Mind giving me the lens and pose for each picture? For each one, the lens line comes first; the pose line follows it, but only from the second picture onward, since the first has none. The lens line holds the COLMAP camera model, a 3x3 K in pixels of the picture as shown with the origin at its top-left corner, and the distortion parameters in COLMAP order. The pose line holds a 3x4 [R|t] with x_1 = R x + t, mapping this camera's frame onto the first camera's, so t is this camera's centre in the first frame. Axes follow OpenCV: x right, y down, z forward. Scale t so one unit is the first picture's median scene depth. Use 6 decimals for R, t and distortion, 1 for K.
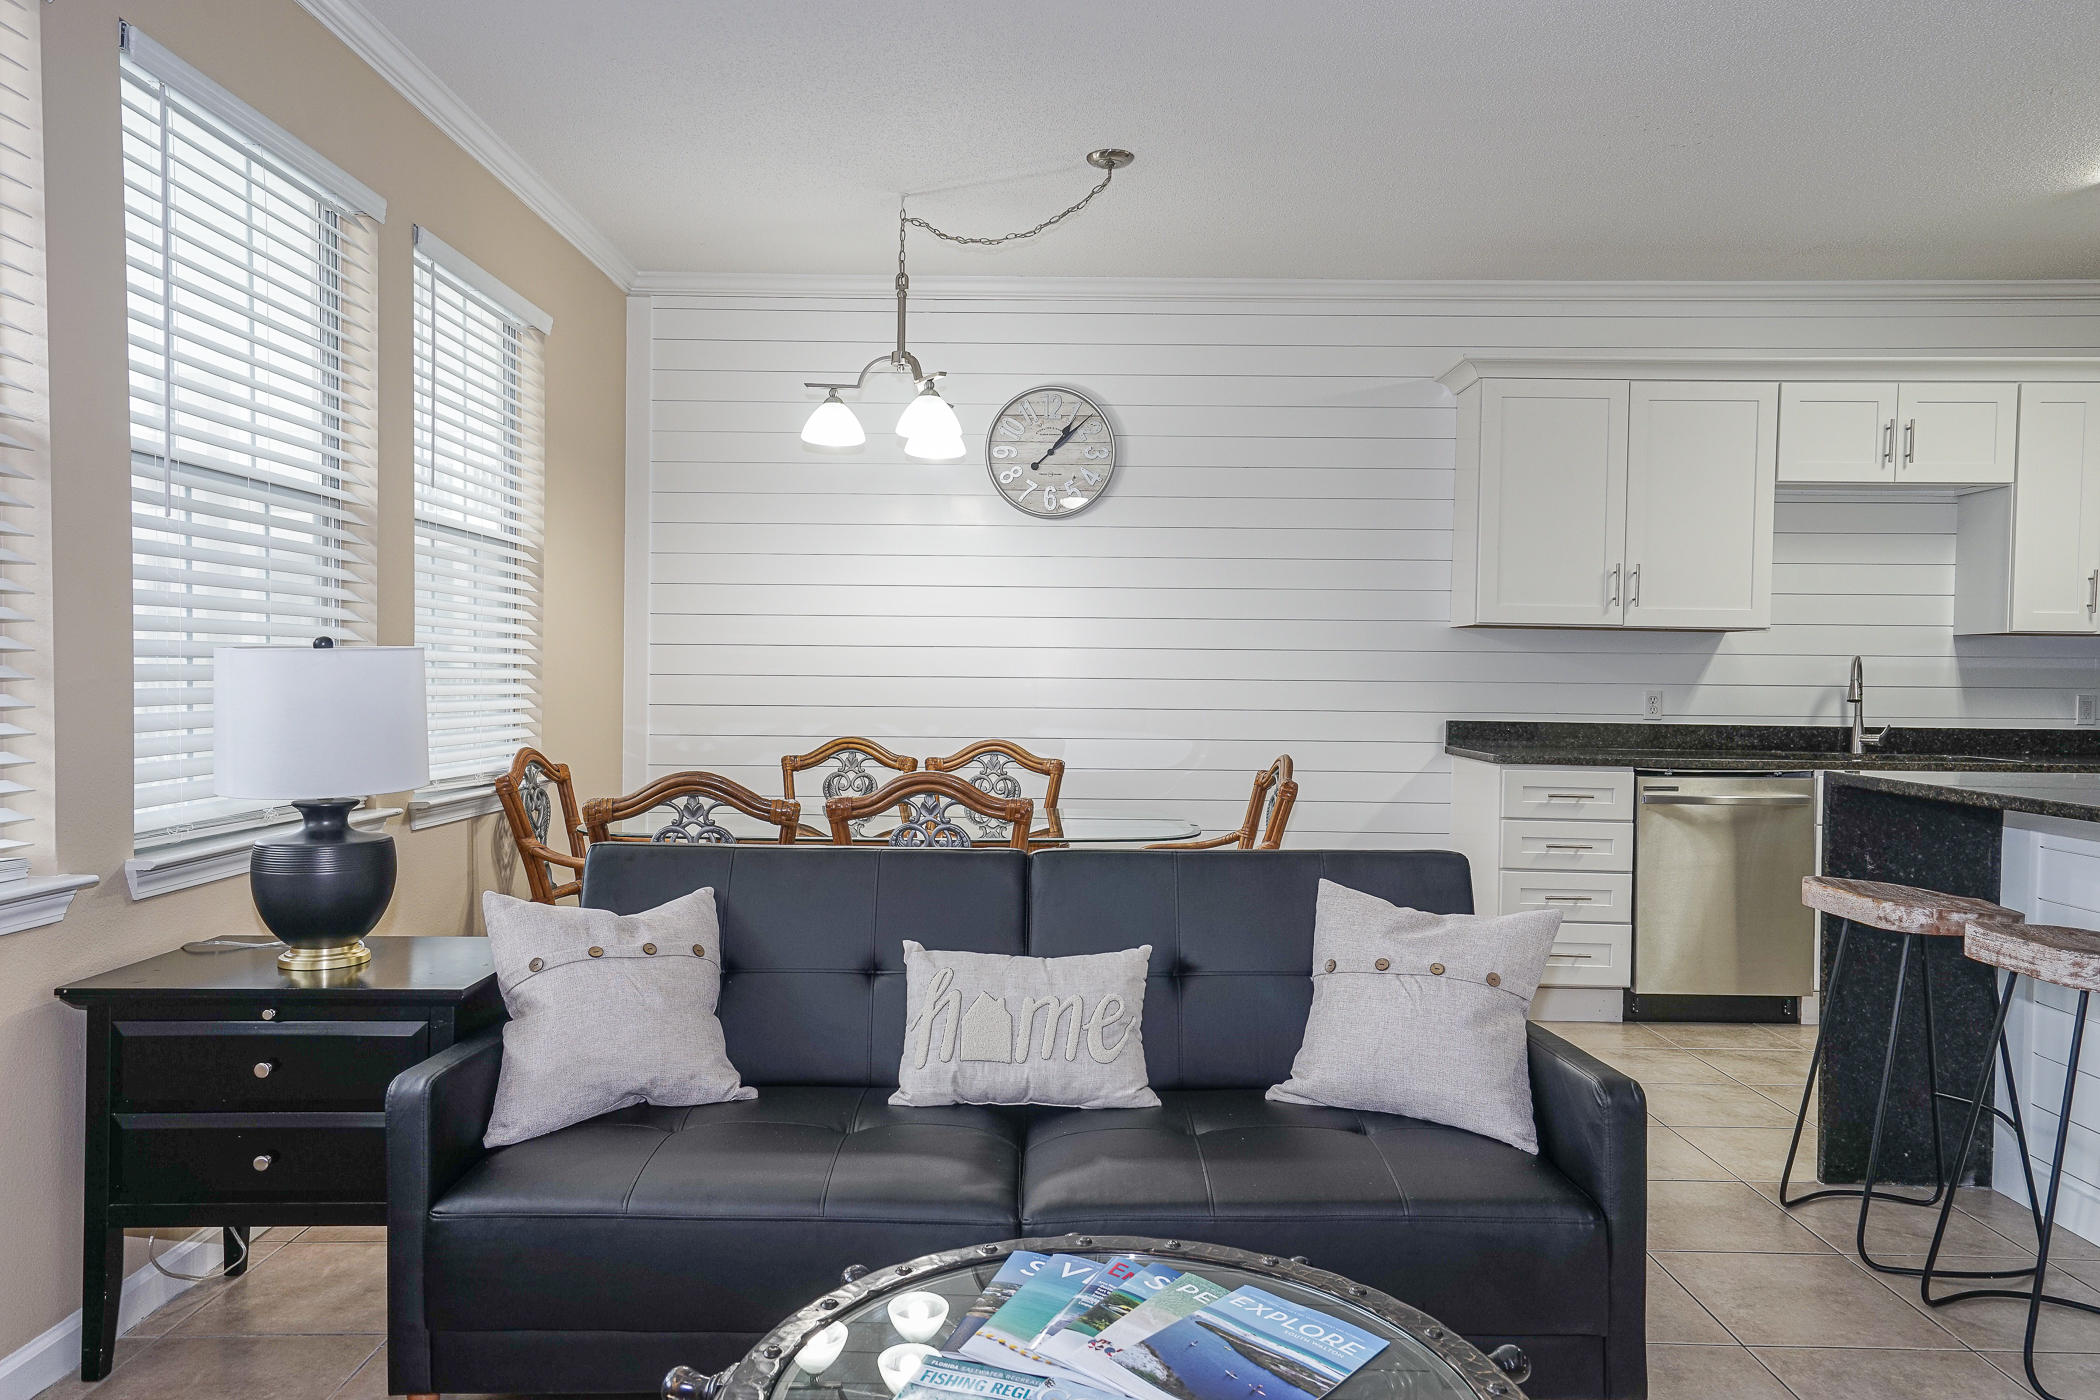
lens RADIAL K [[1389.8, 0, 1046.2], [0, 1389.8, 702.8], [0, 0, 1]] dist [0.015216, 0.024711]
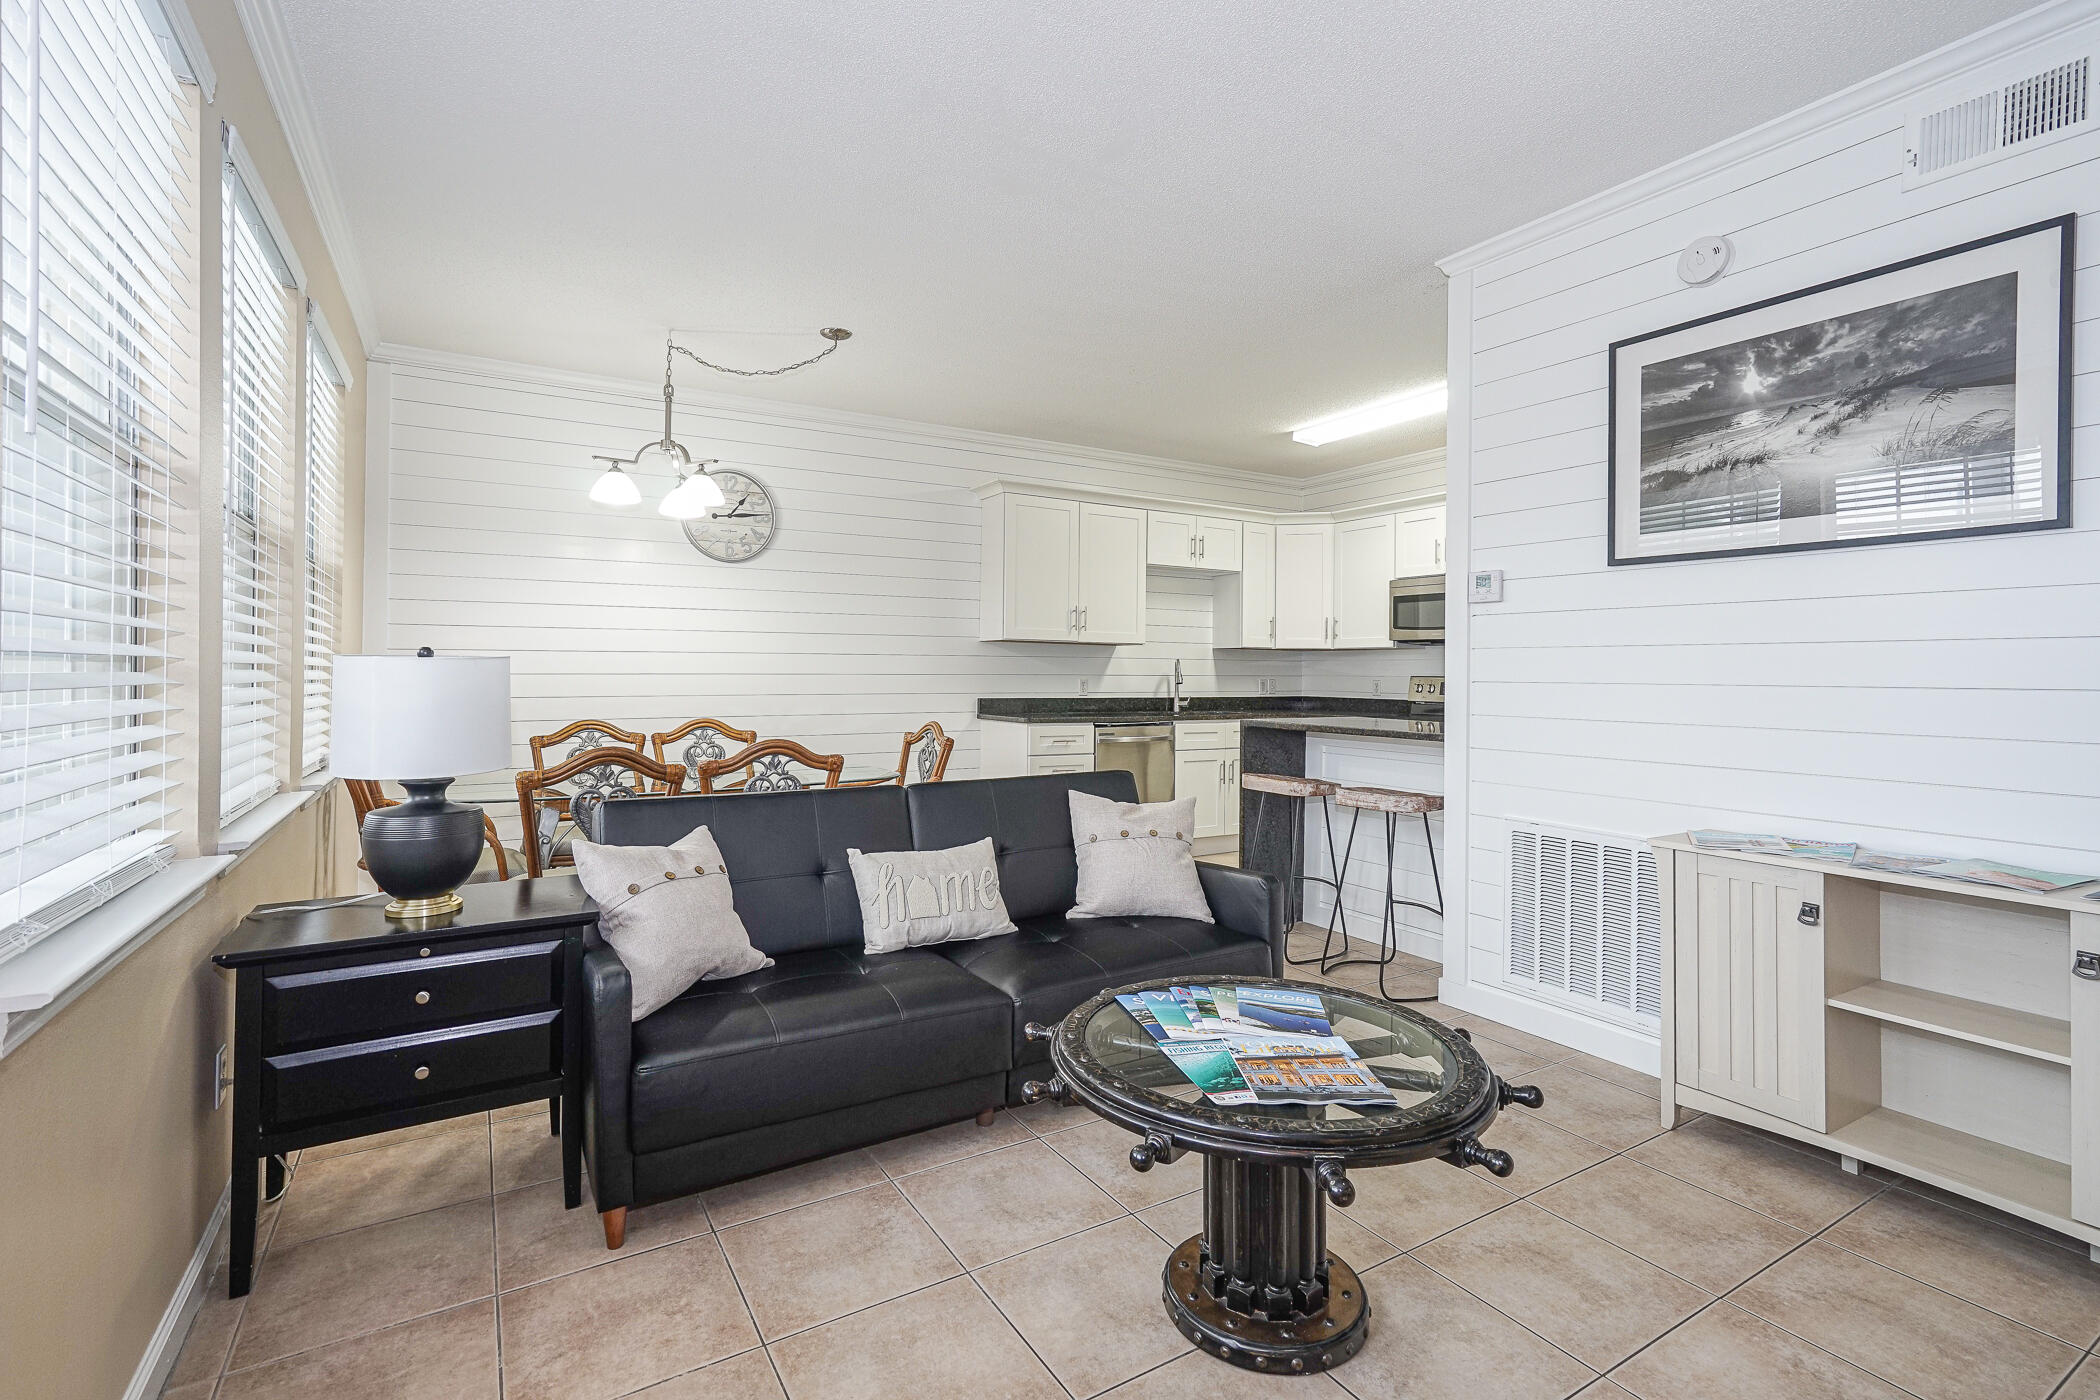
lens RADIAL K [[962.0, 0, 1043.0], [0, 962.0, 663.9], [0, 0, 1]] dist [-0.001570, 0.010908]
pose [[0.859398, -0.001783, 0.511303, -0.299468], [0.014777, 0.999663, -0.021350, -0.003649], [-0.511093, 0.025904, 0.859135, -0.010727]]
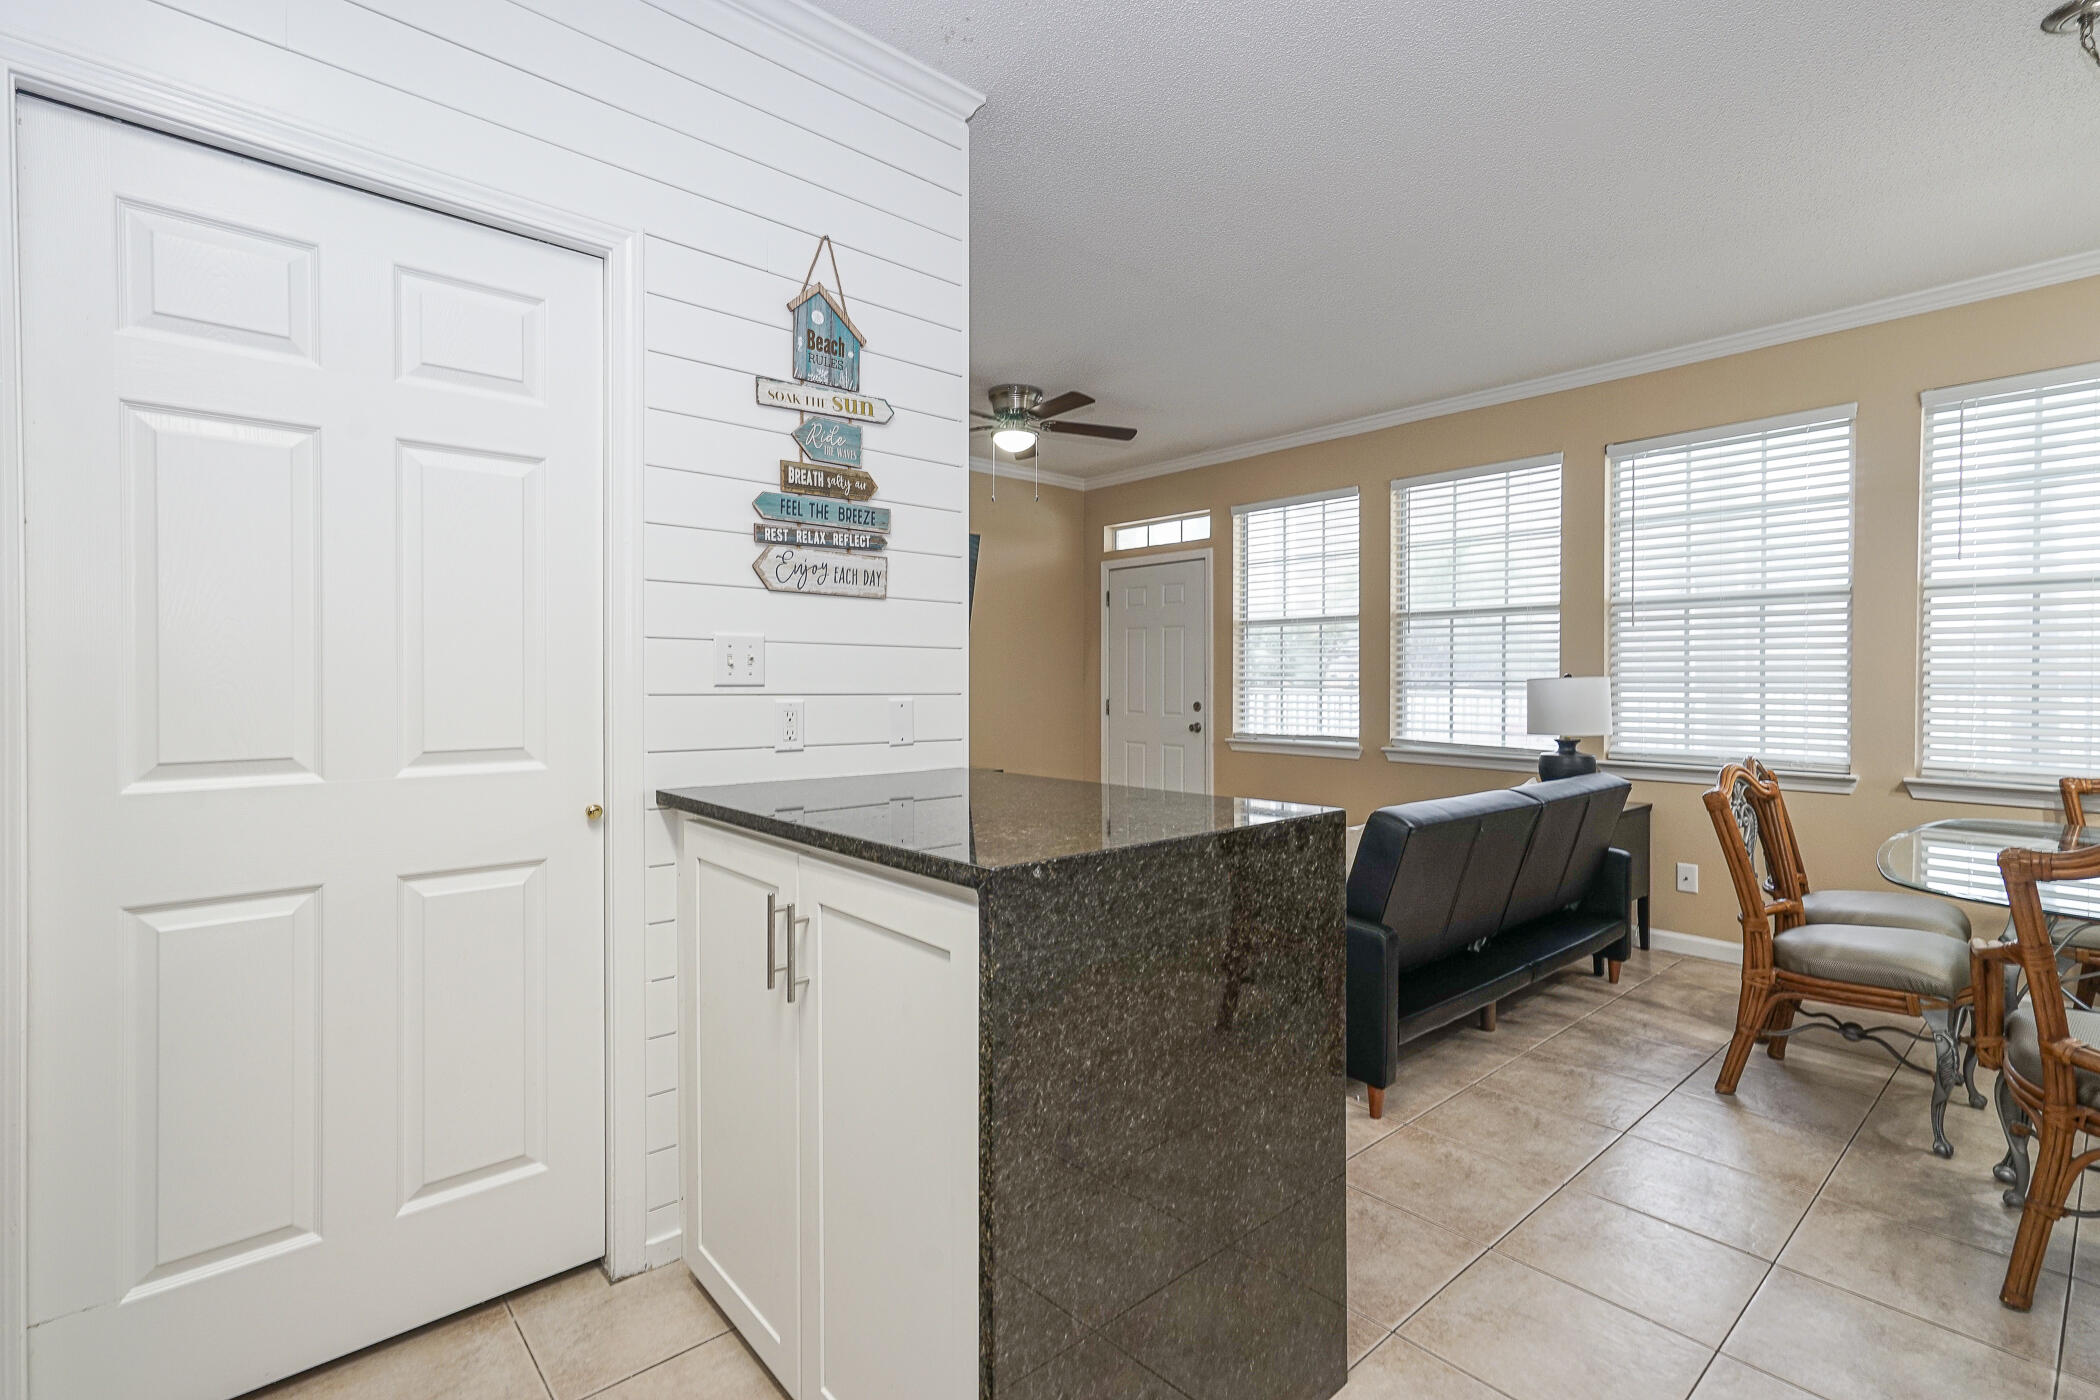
lens RADIAL K [[953.7, 0, 1038.5], [0, 953.7, 687.0], [0, 0, 1]] dist [0.006679, 0.000807]
pose [[-0.751727, -0.009893, -0.659400, 0.835047], [-0.025957, 0.999557, 0.014595, -0.015288], [0.658963, 0.028088, -0.751651, 1.034478]]
